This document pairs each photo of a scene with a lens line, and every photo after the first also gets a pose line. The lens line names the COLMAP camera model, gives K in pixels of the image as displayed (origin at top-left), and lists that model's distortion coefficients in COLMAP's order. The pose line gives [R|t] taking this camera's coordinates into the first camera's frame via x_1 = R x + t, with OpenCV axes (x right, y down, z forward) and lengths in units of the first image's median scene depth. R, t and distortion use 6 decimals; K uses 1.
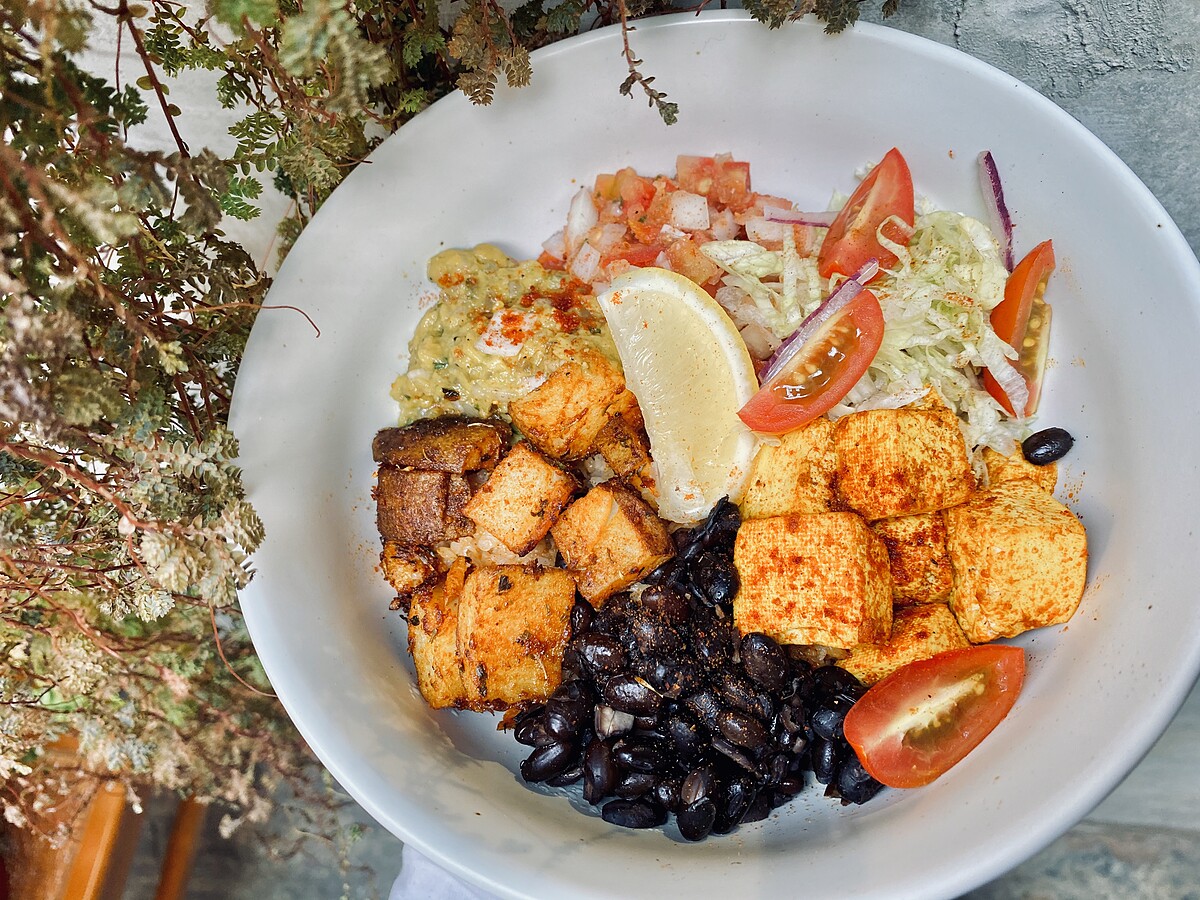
lens RADIAL K [[908.3, 0, 600.0], [0, 908.3, 450.0], [0, 0, 1]] dist [0.100984, -0.321938]
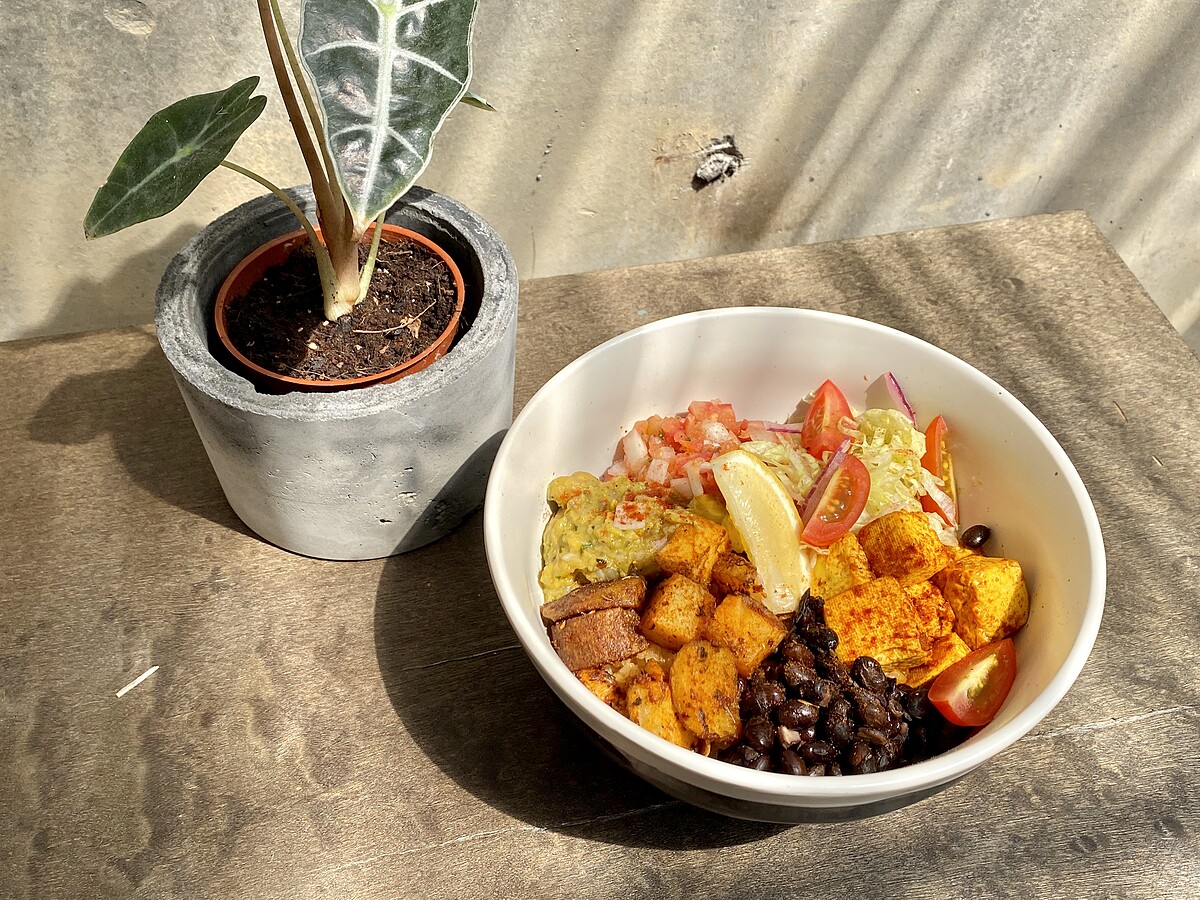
lens RADIAL K [[1231.9, 0, 600.0], [0, 1231.9, 450.0], [0, 0, 1]] dist [0.051009, -0.126246]
pose [[0.946505, -0.110150, 0.303309, -0.800610], [0.212352, 0.920347, -0.328432, 0.446658], [-0.242972, 0.375270, 0.894504, -0.854571]]
